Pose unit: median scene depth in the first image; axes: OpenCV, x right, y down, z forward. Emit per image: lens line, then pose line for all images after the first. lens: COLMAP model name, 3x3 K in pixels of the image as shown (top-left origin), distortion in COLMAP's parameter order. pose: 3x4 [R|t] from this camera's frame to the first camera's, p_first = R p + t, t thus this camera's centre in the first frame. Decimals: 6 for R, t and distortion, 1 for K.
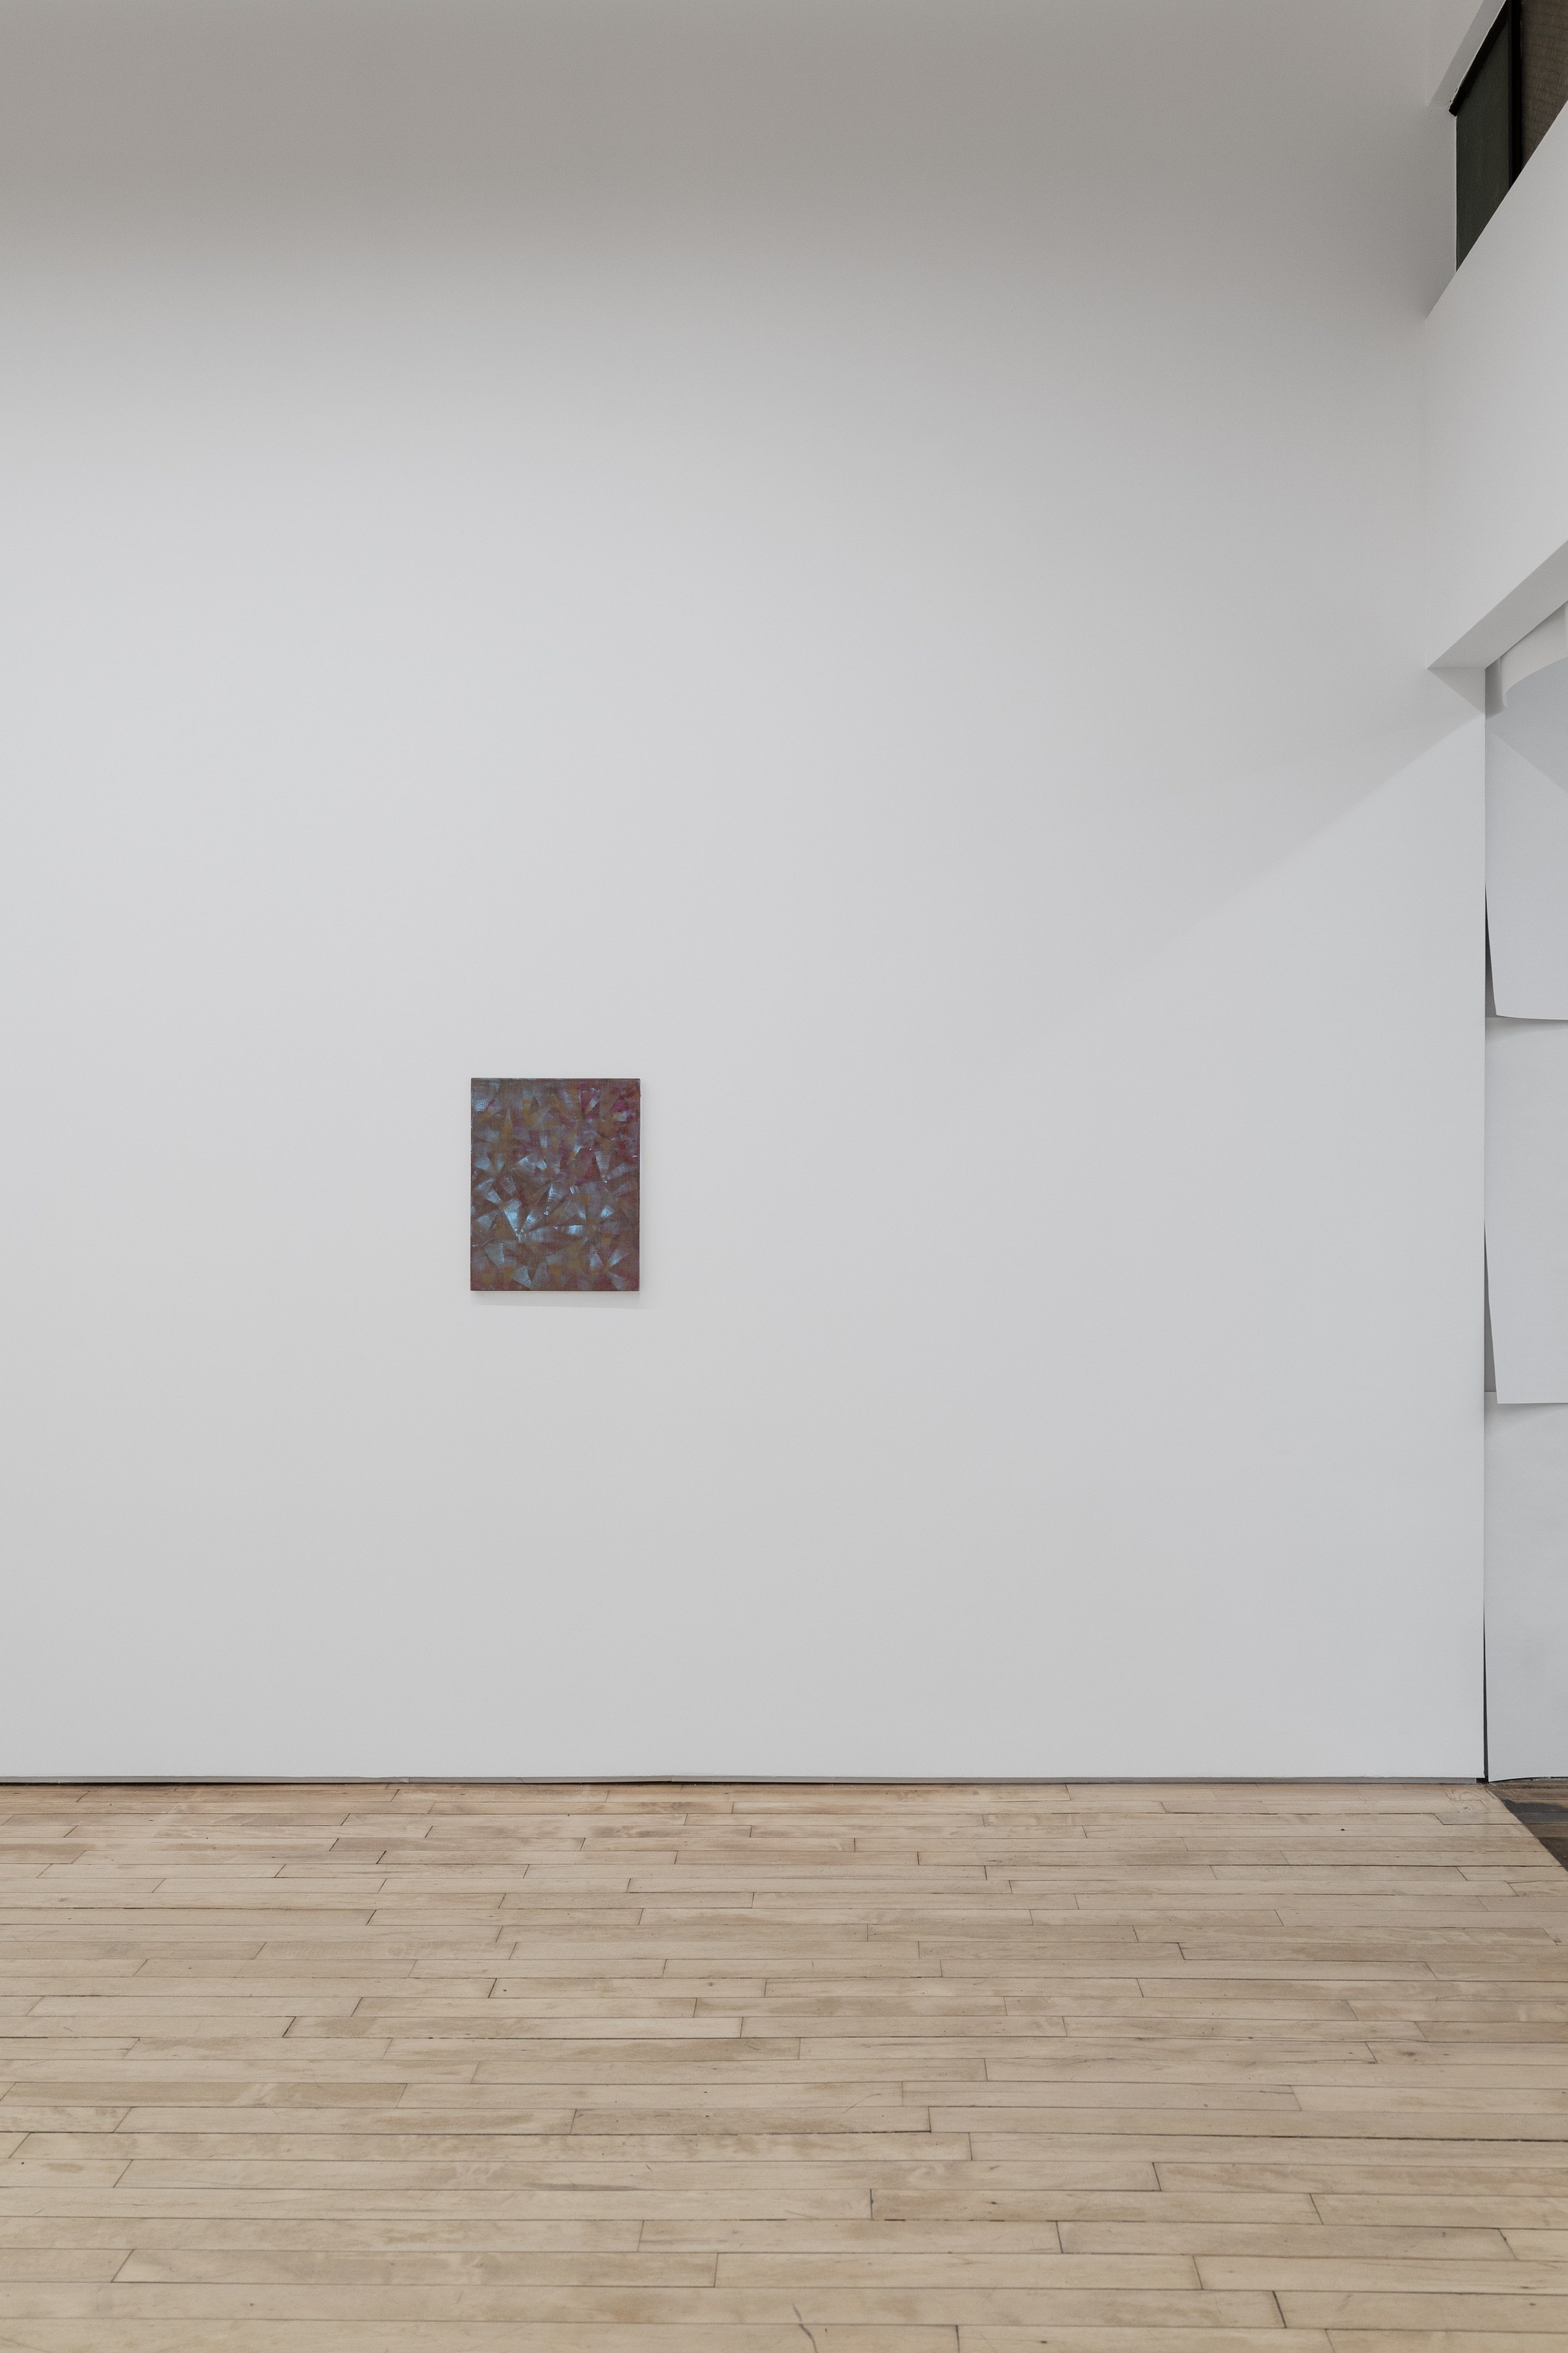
lens RADIAL K [[1888.2, 0, 783.4], [0, 1888.2, 1019.5], [0, 0, 1]] dist [-0.016966, 0.010051]
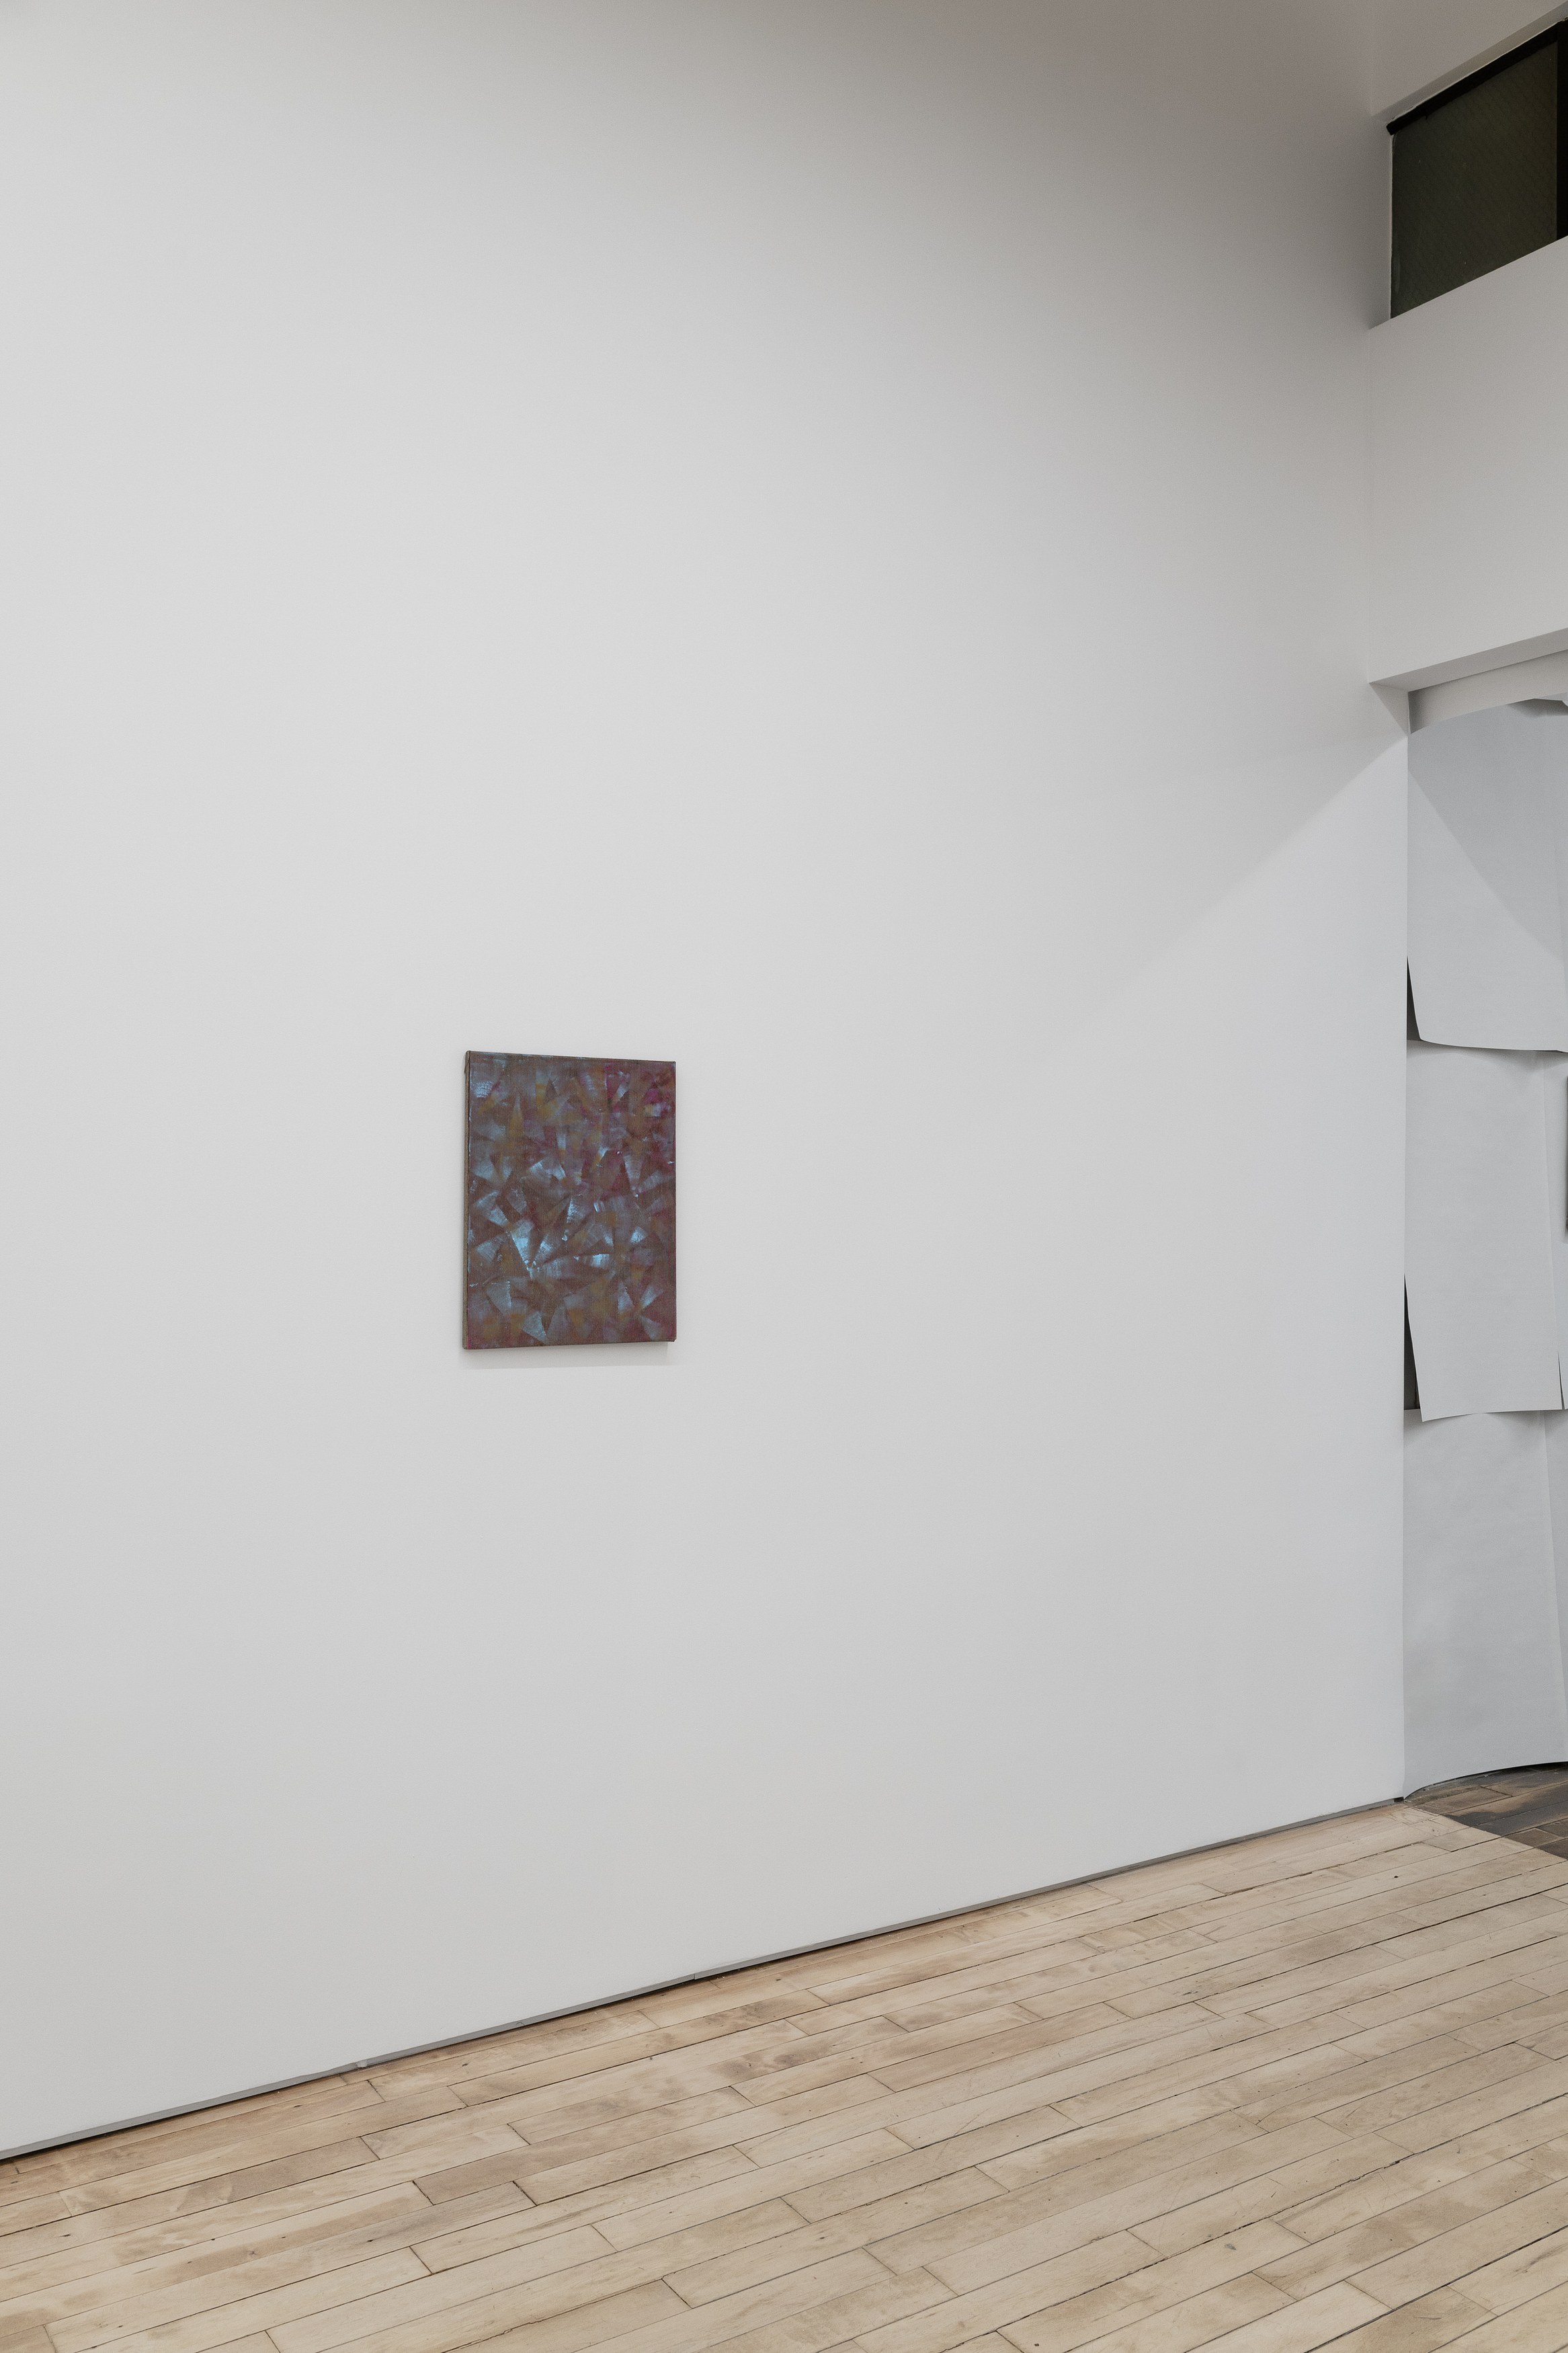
lens RADIAL K [[1888.2, 0, 783.4], [0, 1888.2, 1019.5], [0, 0, 1]] dist [-0.016966, 0.010051]
pose [[0.838340, 0.053227, 0.542544, -0.458603], [-0.048359, 0.998560, -0.023241, 0.030300], [-0.542999, -0.006753, 0.839706, 0.335993]]
